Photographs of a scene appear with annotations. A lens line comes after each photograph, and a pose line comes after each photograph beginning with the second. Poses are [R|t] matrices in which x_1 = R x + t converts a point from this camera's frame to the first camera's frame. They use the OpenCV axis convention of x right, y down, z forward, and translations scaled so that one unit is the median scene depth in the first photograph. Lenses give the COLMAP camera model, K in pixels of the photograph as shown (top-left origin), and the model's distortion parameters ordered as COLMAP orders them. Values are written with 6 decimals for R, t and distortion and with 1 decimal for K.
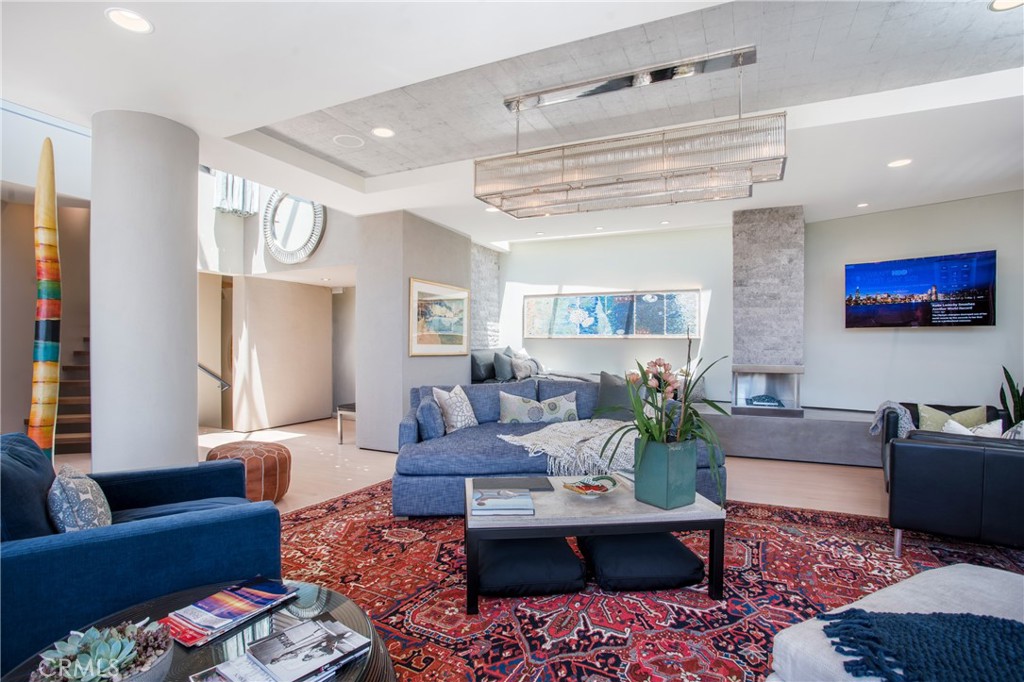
lens RADIAL K [[504.6, 0, 504.9], [0, 504.6, 346.6], [0, 0, 1]] dist [-0.075273, 0.031957]
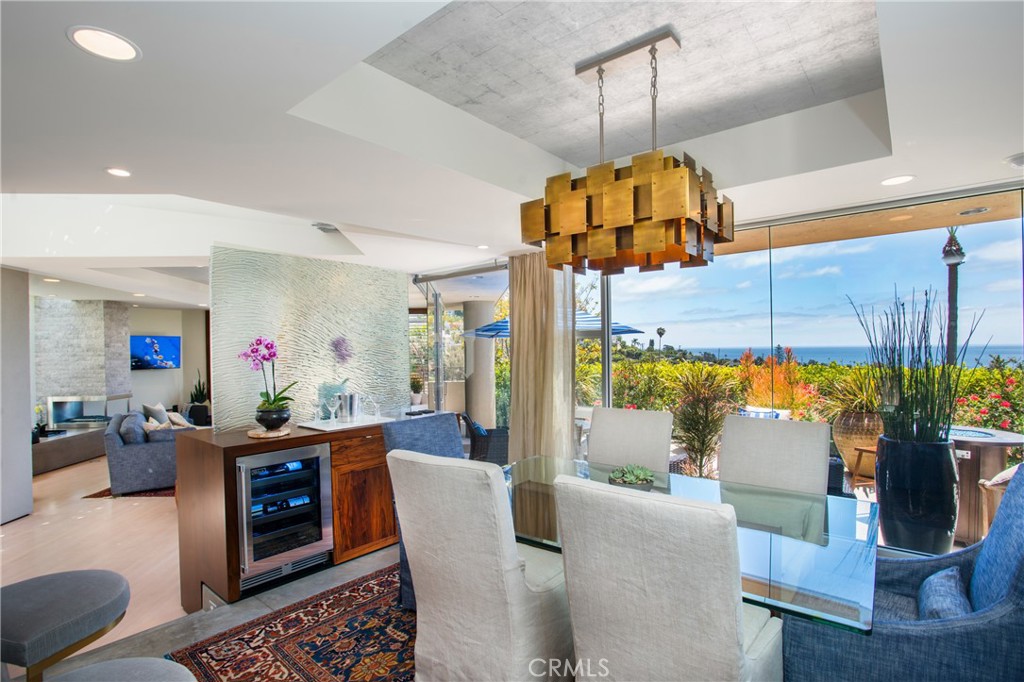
lens RADIAL K [[499.6, 0, 508.3], [0, 499.6, 351.3], [0, 0, 1]] dist [-0.081125, 0.038016]
pose [[-0.521624, 0.000388, 0.853175, -1.572465], [0.024314, 0.999601, 0.014410, -0.101482], [-0.852829, 0.028261, -0.521425, 0.717230]]
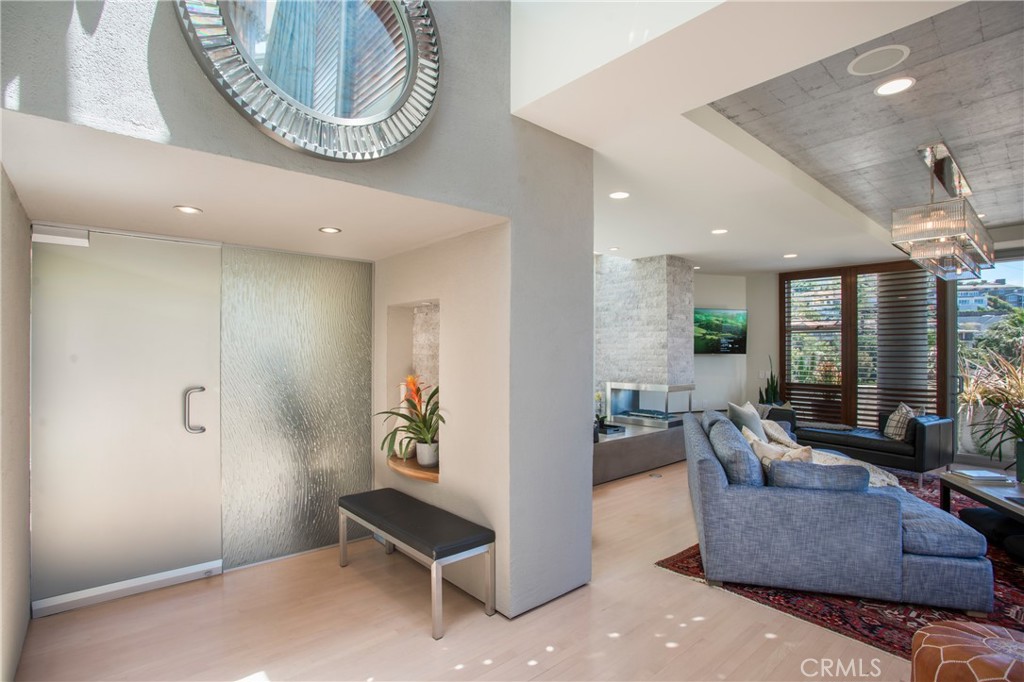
lens RADIAL K [[504.6, 0, 504.9], [0, 504.6, 346.6], [0, 0, 1]] dist [-0.075273, 0.031957]
pose [[0.390111, 0.007631, 0.920736, -0.789706], [0.010170, 0.999869, -0.012596, -0.046316], [-0.920712, 0.014277, 0.389982, 0.916845]]
